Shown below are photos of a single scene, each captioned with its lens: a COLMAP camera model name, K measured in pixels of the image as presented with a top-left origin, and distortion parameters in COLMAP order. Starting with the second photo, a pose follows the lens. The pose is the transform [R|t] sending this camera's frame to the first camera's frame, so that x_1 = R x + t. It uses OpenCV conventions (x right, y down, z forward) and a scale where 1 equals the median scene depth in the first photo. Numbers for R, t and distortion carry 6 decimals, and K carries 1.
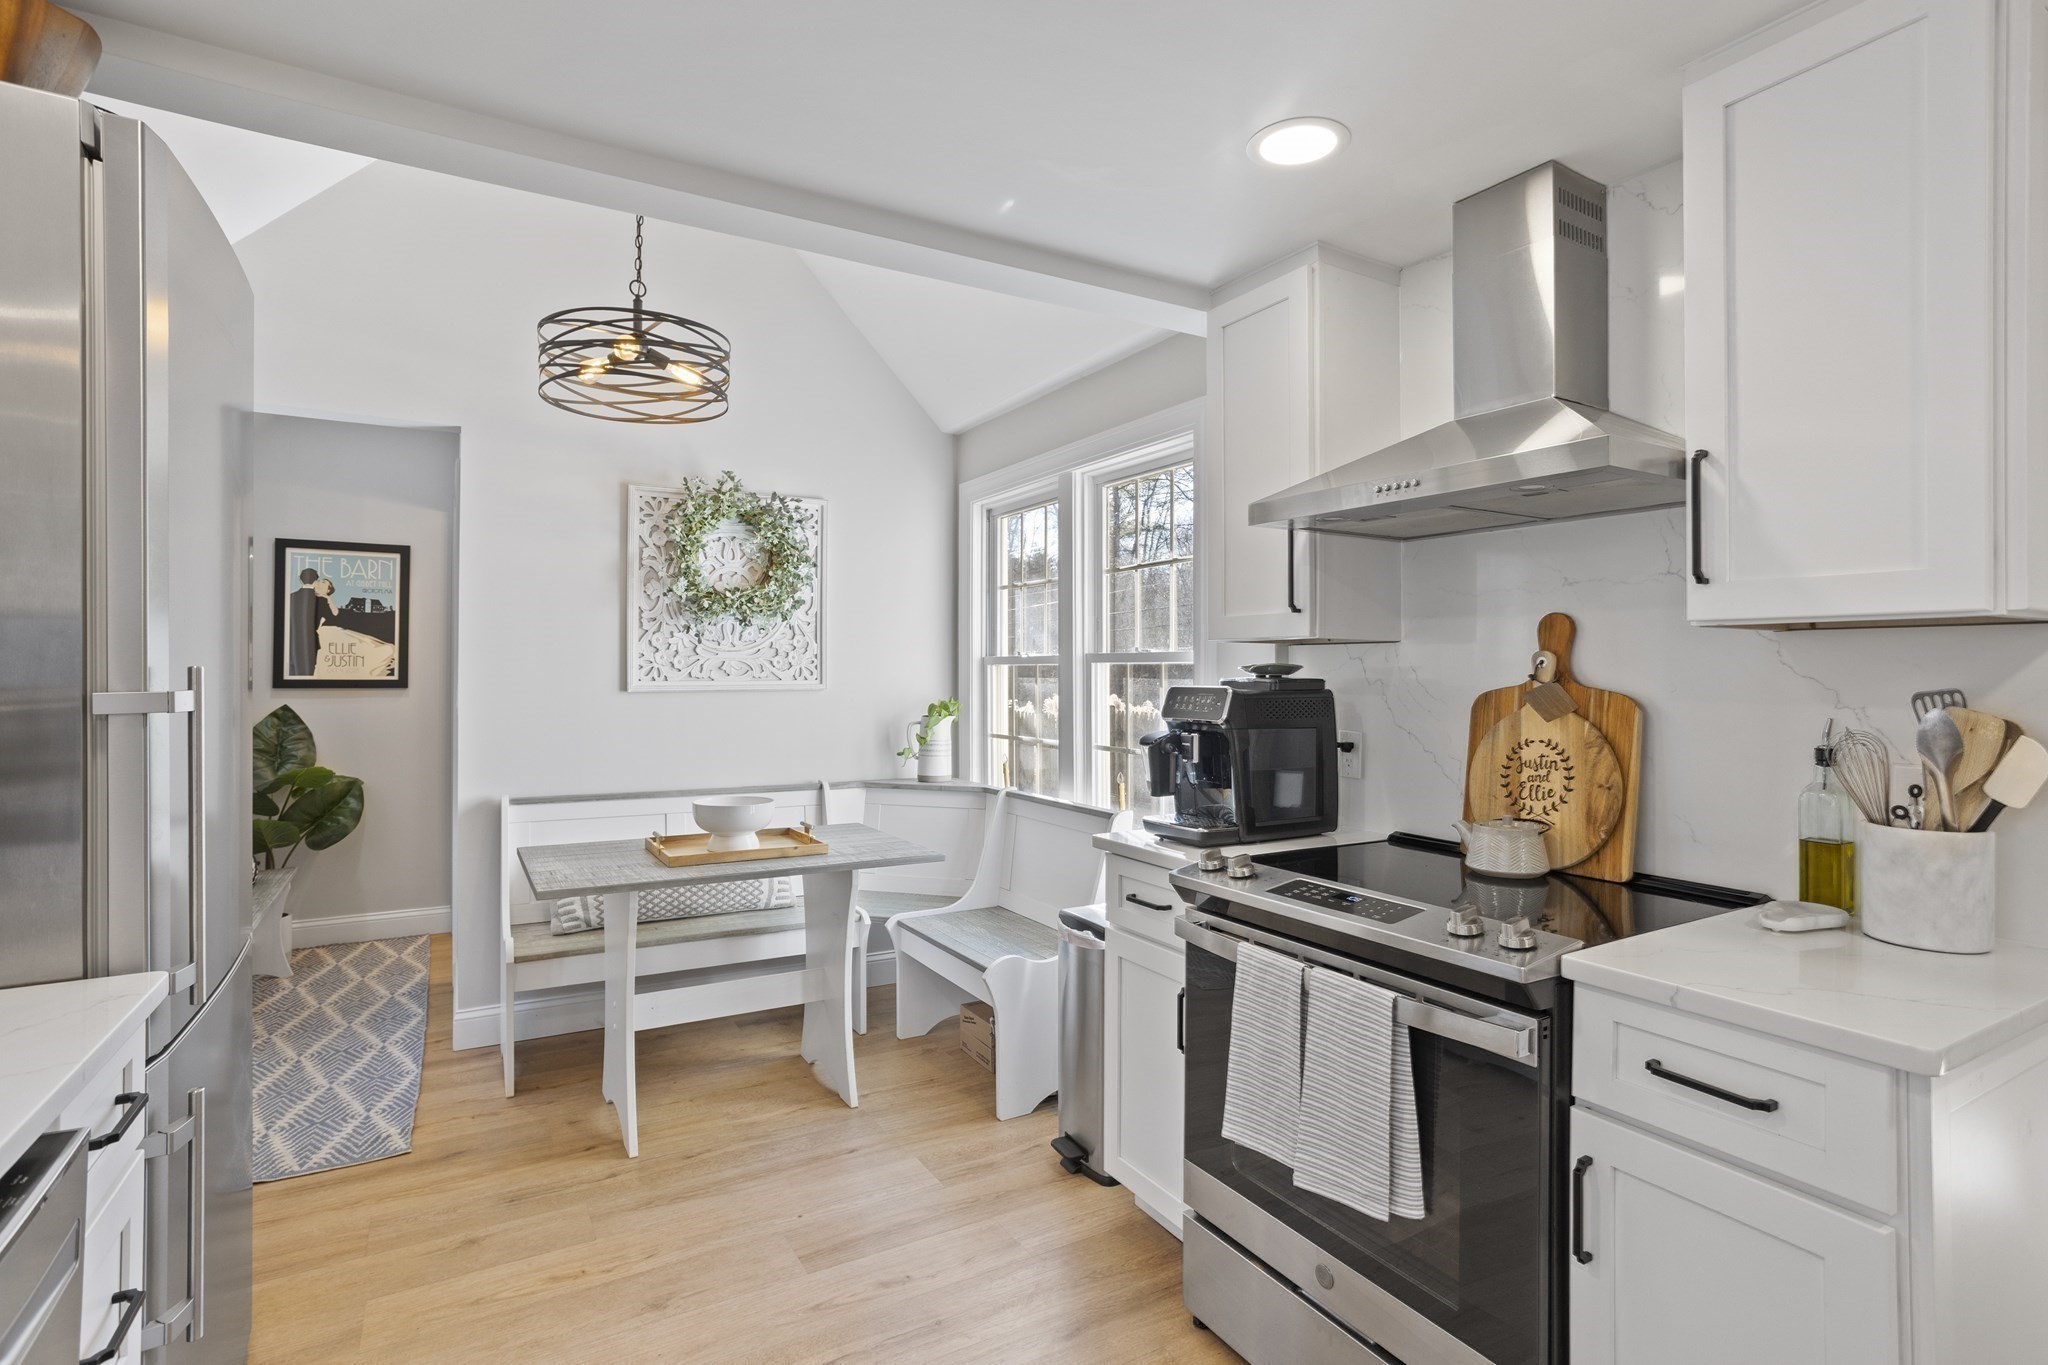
lens RADIAL K [[992.1, 0, 1023.1], [0, 992.1, 659.3], [0, 0, 1]] dist [-0.051320, 0.030105]
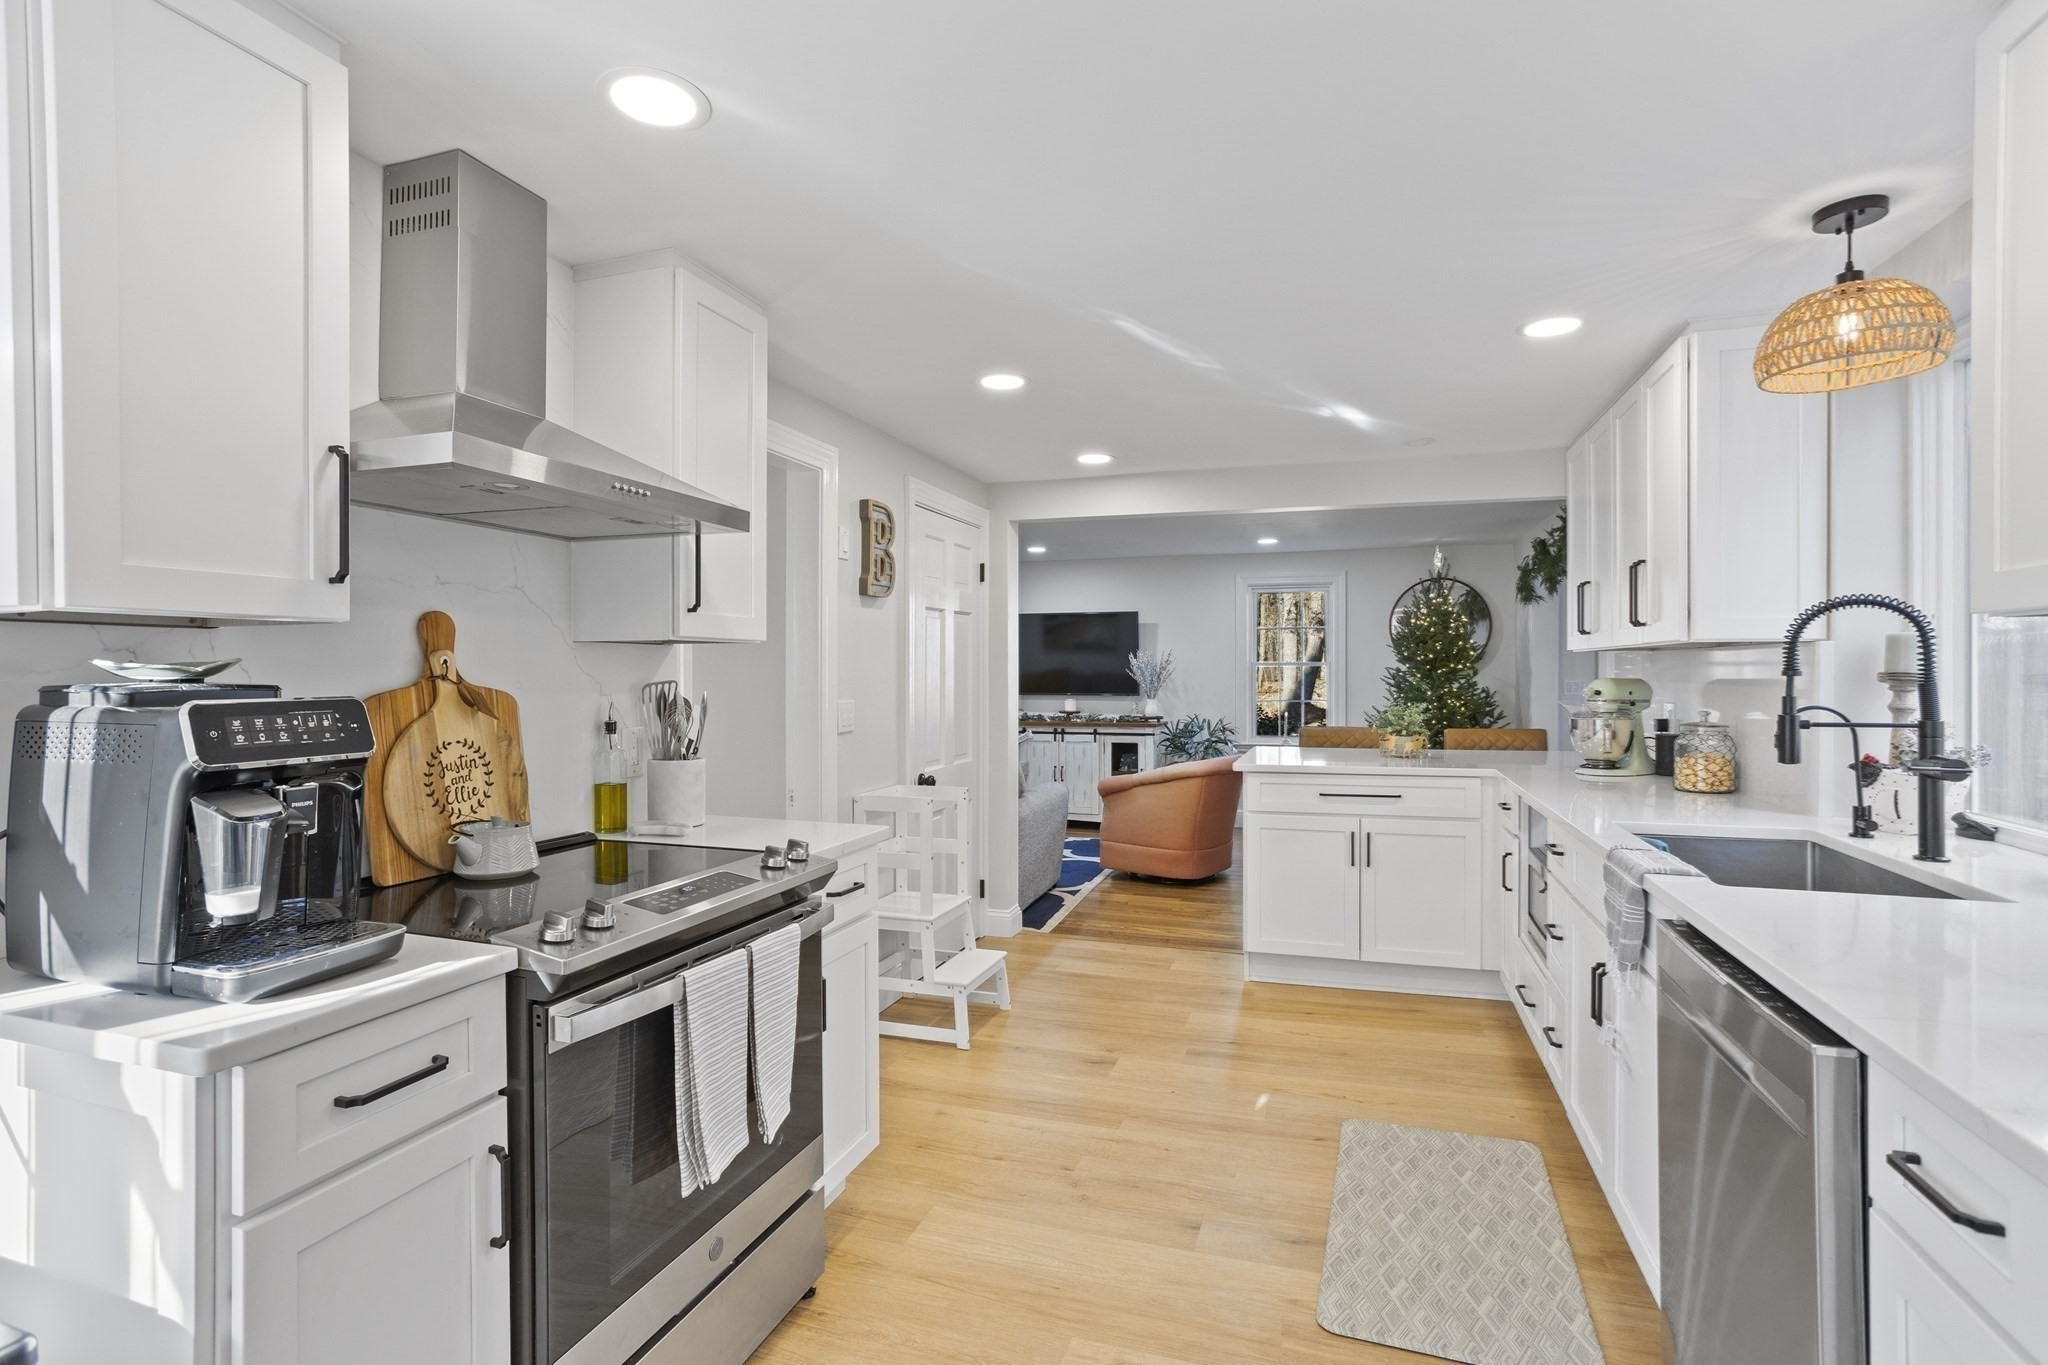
lens RADIAL K [[992.1, 0, 1021.0], [0, 992.1, 677.7], [0, 0, 1]] dist [-0.051320, 0.030105]
pose [[-0.661333, -0.005619, 0.750072, -0.316363], [-0.009048, 0.999959, -0.000486, 0.007562], [-0.750038, -0.007108, -0.661356, 0.661659]]
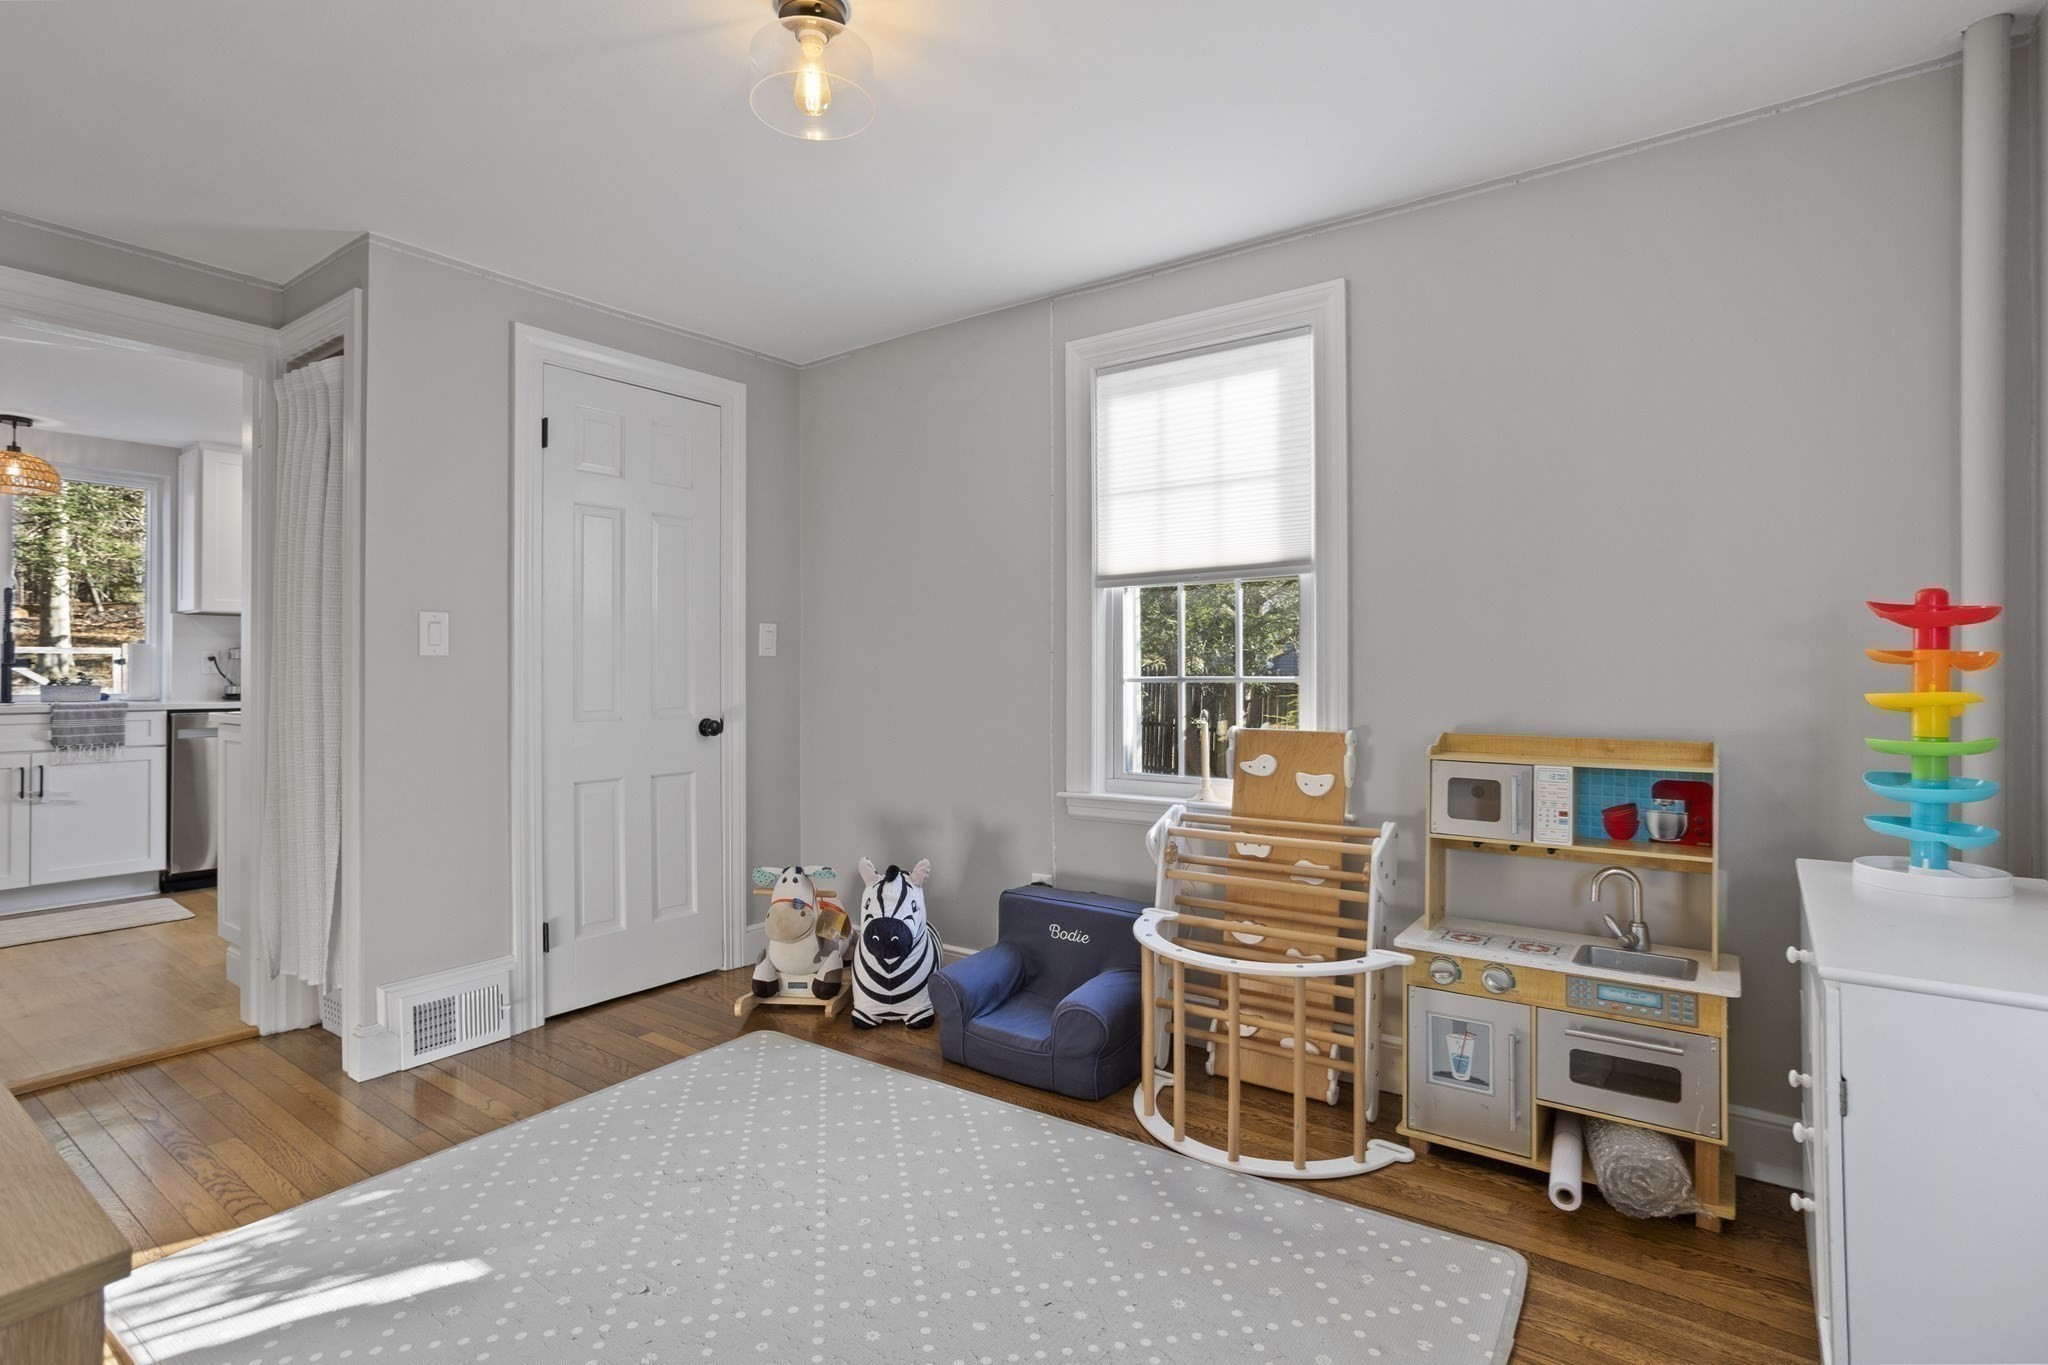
lens RADIAL K [[992.1, 0, 1014.4], [0, 992.1, 662.4], [0, 0, 1]] dist [-0.051320, 0.030105]
pose [[0.399548, -0.010363, -0.916654, 1.465555], [0.014488, 0.999883, -0.004989, 0.076994], [0.916598, -0.011287, 0.399652, 0.625693]]
